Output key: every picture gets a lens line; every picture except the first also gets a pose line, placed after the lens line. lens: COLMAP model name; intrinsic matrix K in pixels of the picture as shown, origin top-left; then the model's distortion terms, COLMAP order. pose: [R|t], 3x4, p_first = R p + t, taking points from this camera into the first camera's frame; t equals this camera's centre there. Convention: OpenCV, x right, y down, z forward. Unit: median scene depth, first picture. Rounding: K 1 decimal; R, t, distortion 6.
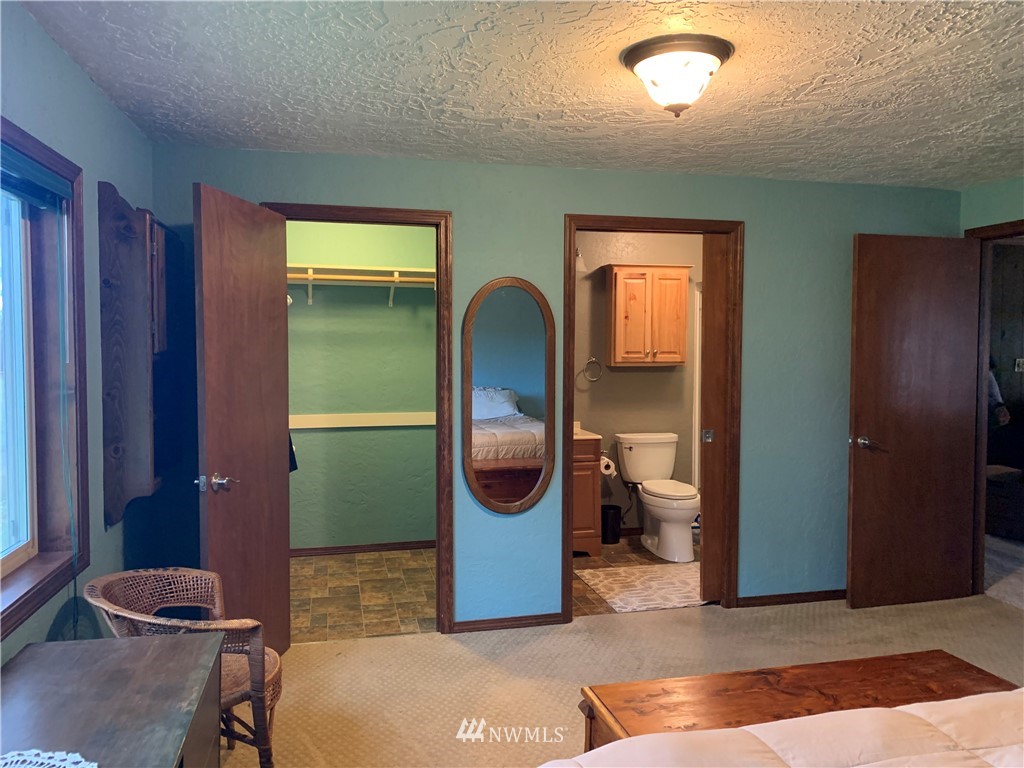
lens RADIAL K [[782.2, 0, 513.8], [0, 782.2, 379.1], [0, 0, 1]] dist [0.055942, -0.058277]
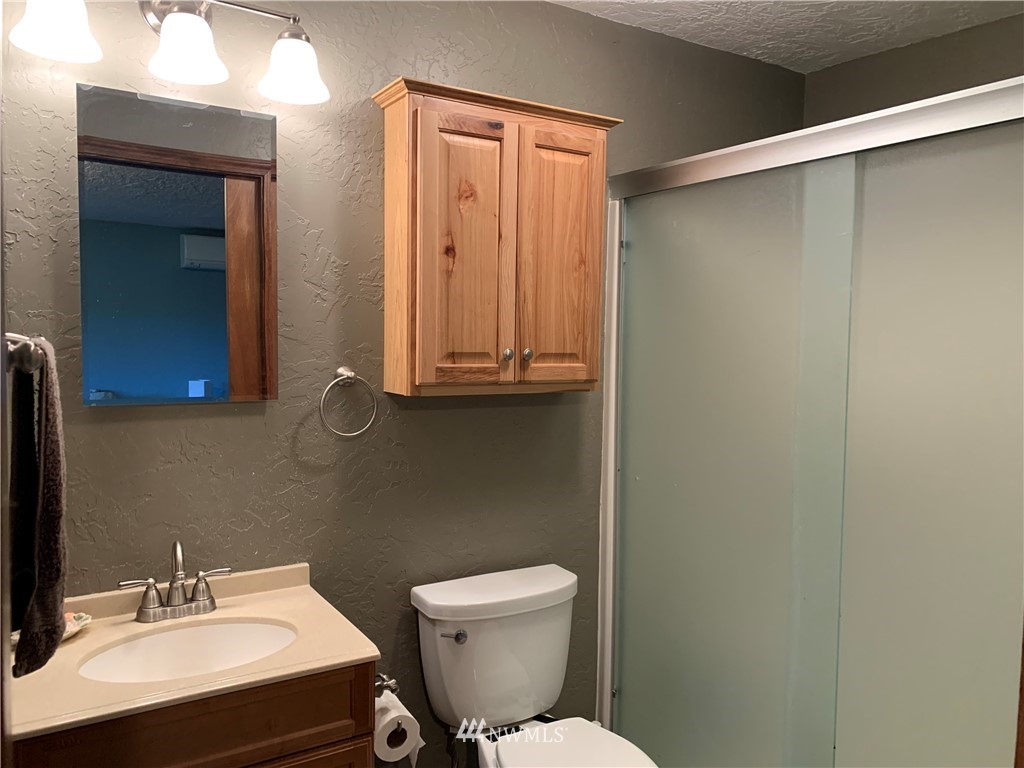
lens RADIAL K [[782.2, 0, 514.1], [0, 782.2, 382.9], [0, 0, 1]] dist [0.055942, -0.058277]
pose [[0.951357, -0.006665, 0.308018, 0.066495], [0.000248, 0.999782, 0.020867, -0.029235], [-0.308090, -0.019775, 0.951152, 0.666929]]
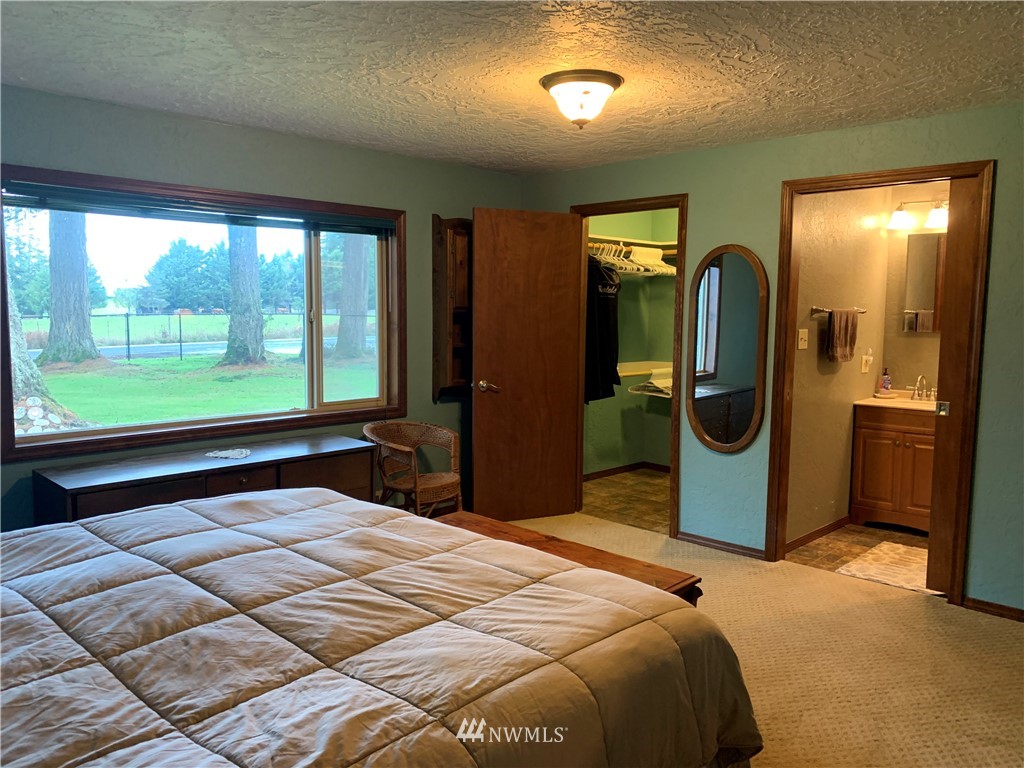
lens RADIAL K [[782.2, 0, 513.4], [0, 782.2, 385.2], [0, 0, 1]] dist [0.055942, -0.058277]
pose [[0.551542, 0.090295, -0.829245, 0.747820], [-0.048200, 0.995913, 0.076384, 0.000712], [0.832753, -0.002159, 0.553640, 0.099733]]
